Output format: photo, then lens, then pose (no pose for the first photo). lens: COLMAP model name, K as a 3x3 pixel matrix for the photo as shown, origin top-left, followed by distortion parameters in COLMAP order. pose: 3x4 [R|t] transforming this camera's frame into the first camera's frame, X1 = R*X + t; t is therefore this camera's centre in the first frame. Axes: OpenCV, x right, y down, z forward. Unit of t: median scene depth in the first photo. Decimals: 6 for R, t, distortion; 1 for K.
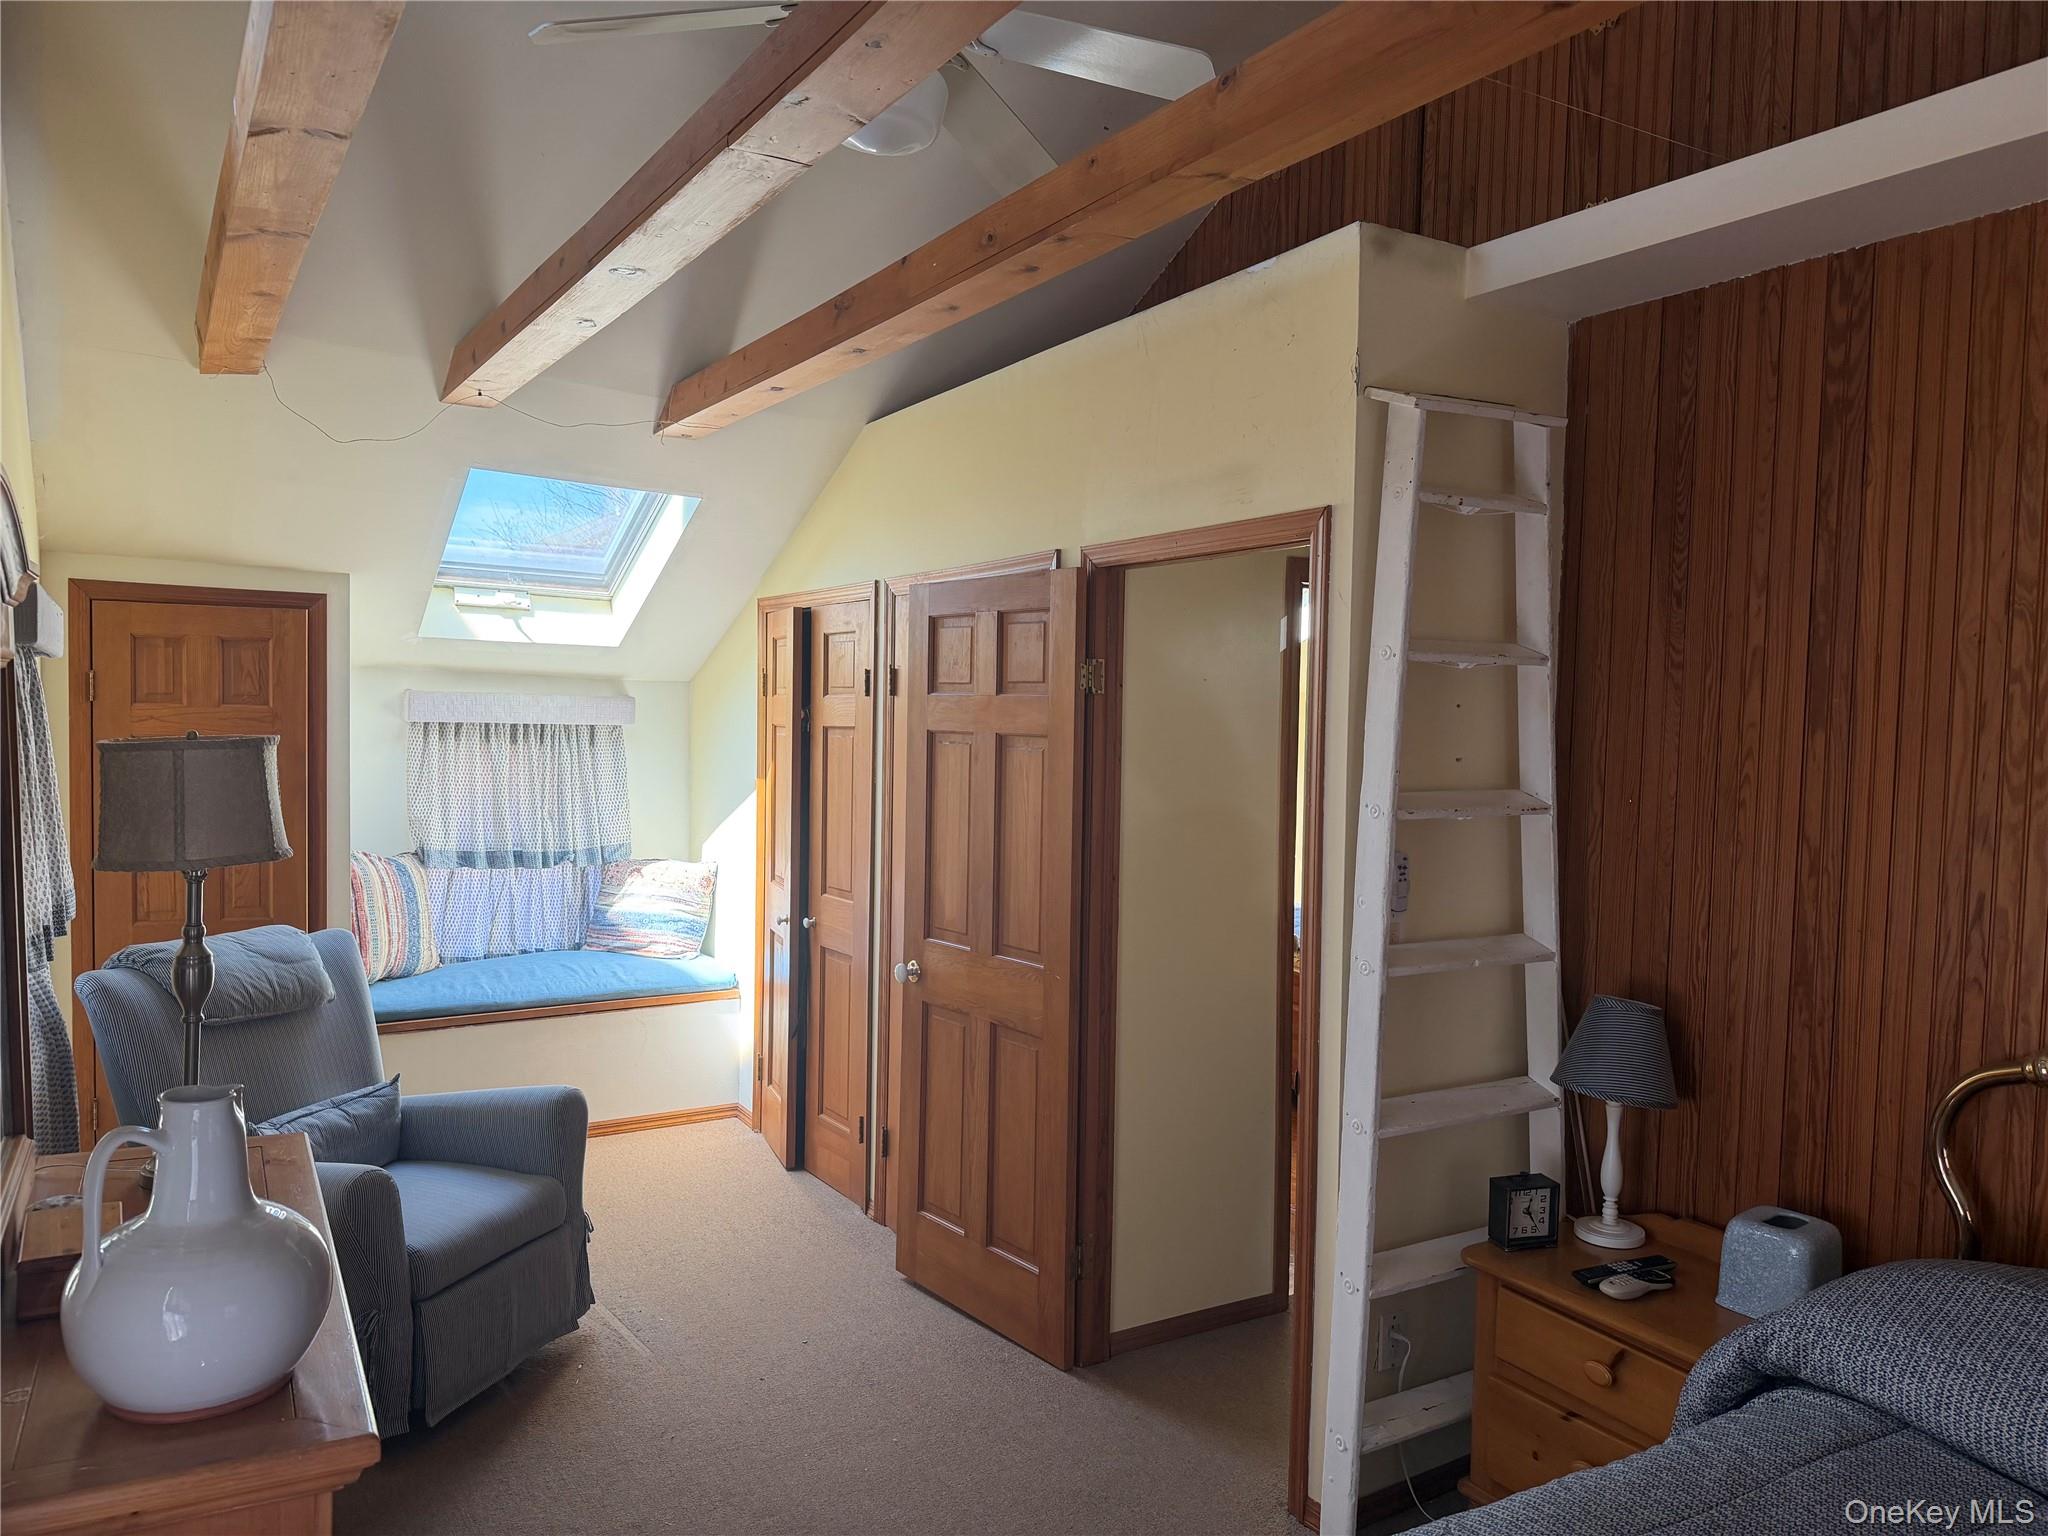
lens RADIAL K [[1427.2, 0, 1030.7], [0, 1427.2, 783.2], [0, 0, 1]] dist [0.075561, -0.073341]
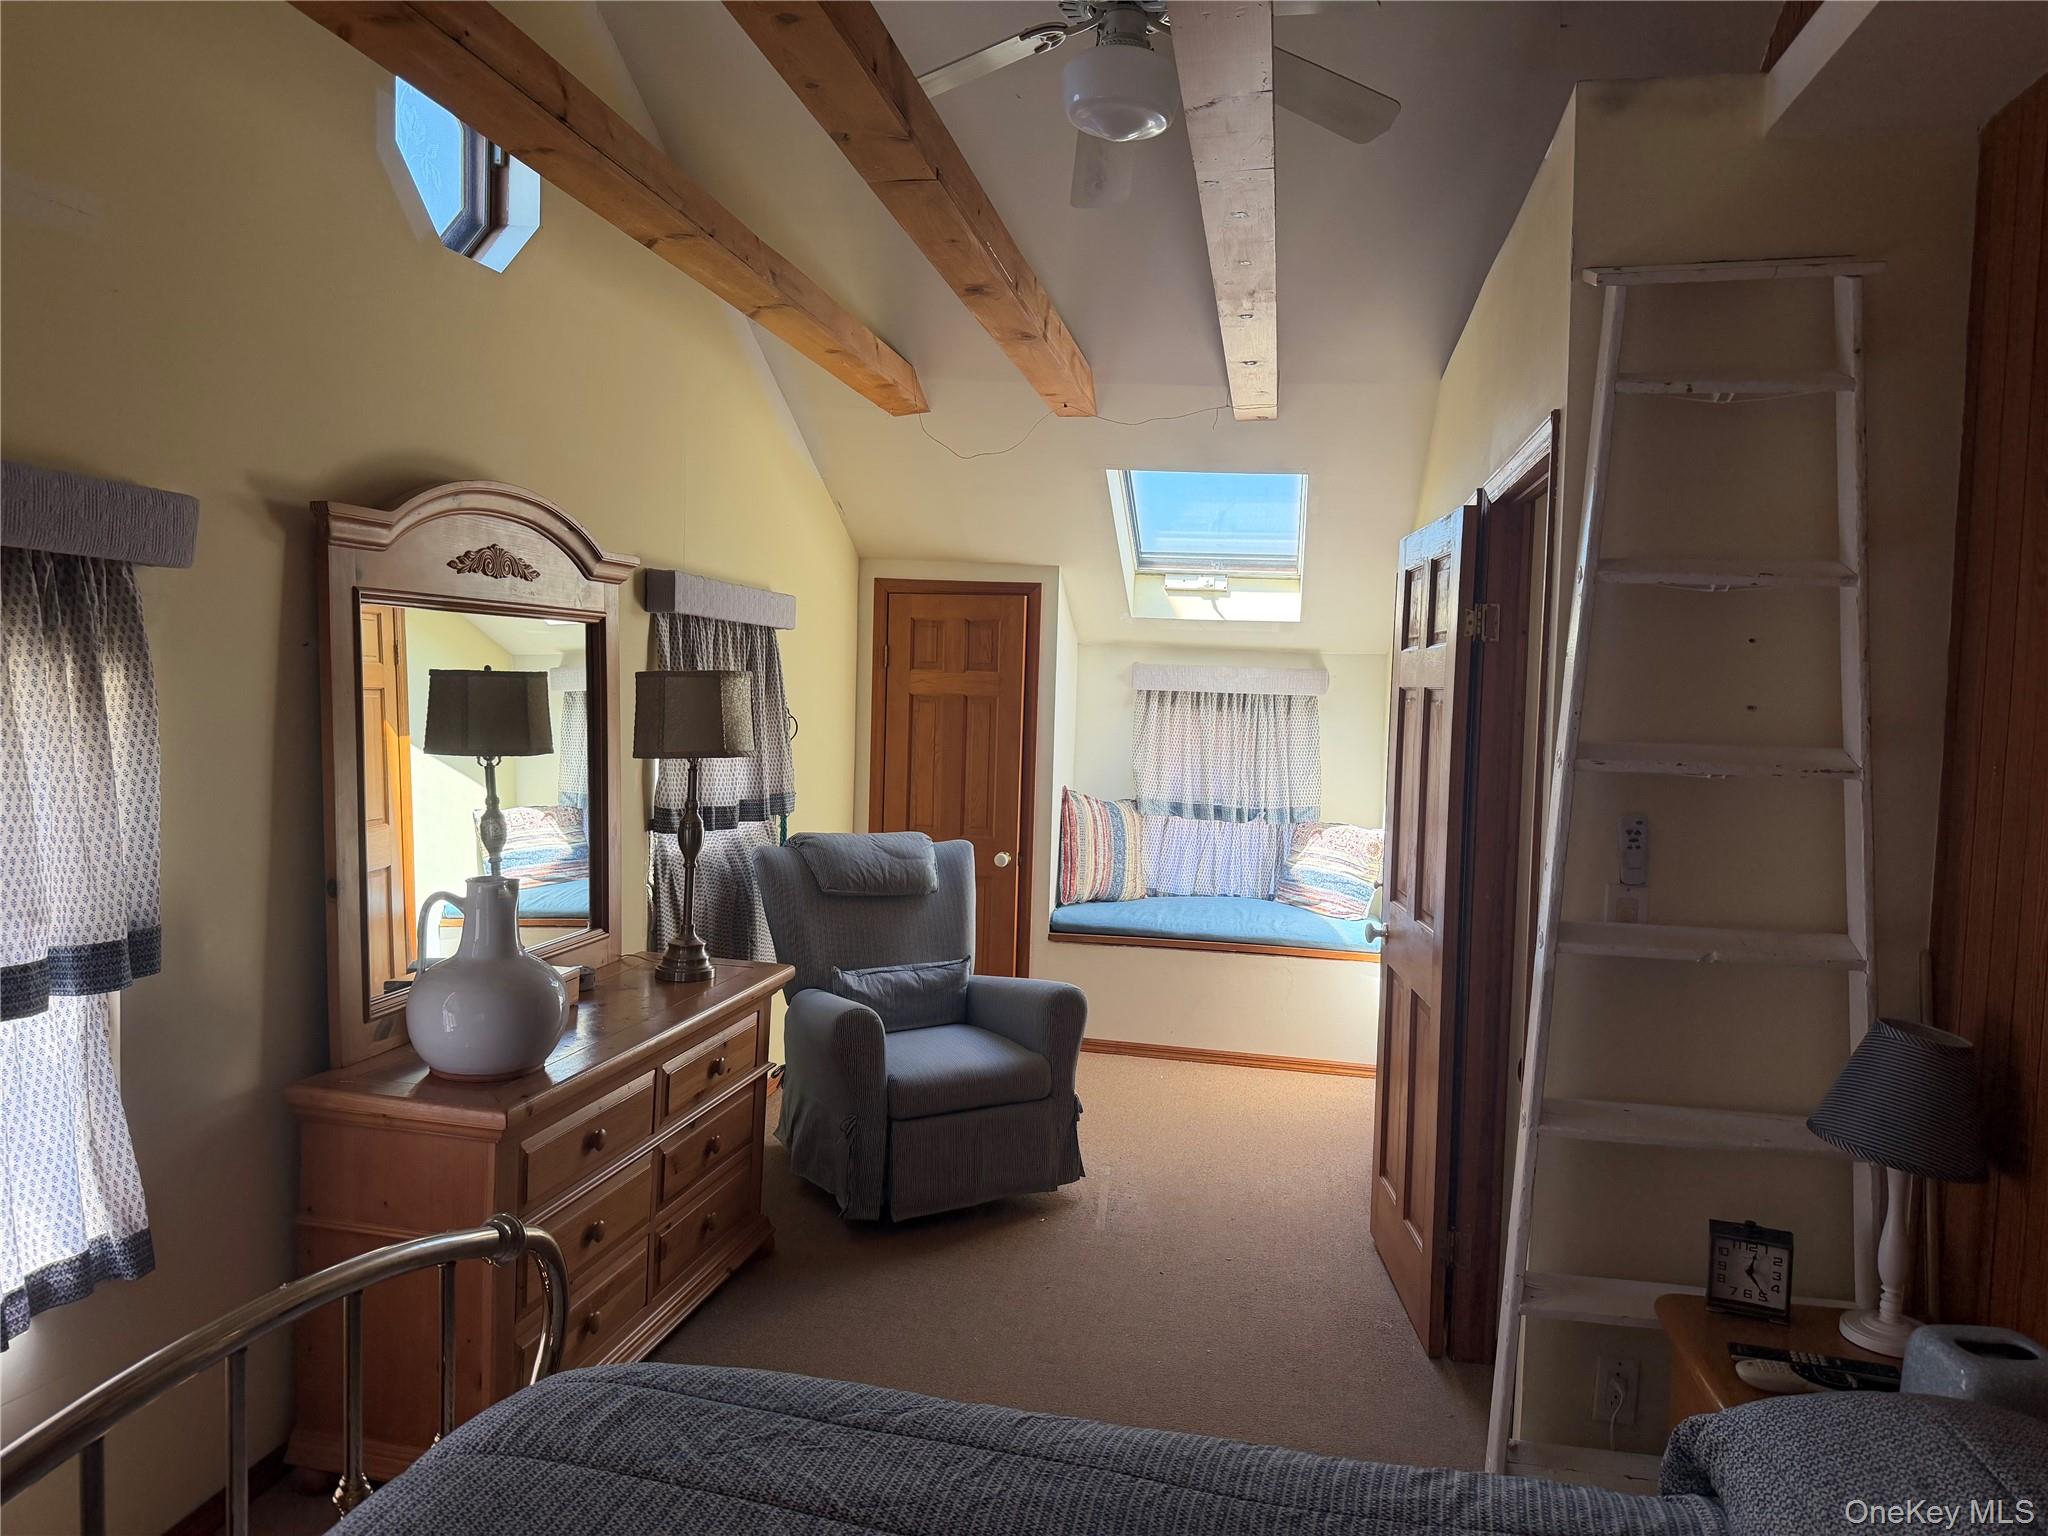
lens RADIAL K [[1427.2, 0, 1043.7], [0, 1427.2, 761.1], [0, 0, 1]] dist [0.075561, -0.073341]
pose [[0.749189, 0.038367, -0.661244, 0.292750], [-0.049697, 0.998763, 0.001644, 0.017948], [0.660489, 0.031630, 0.750169, 0.070770]]
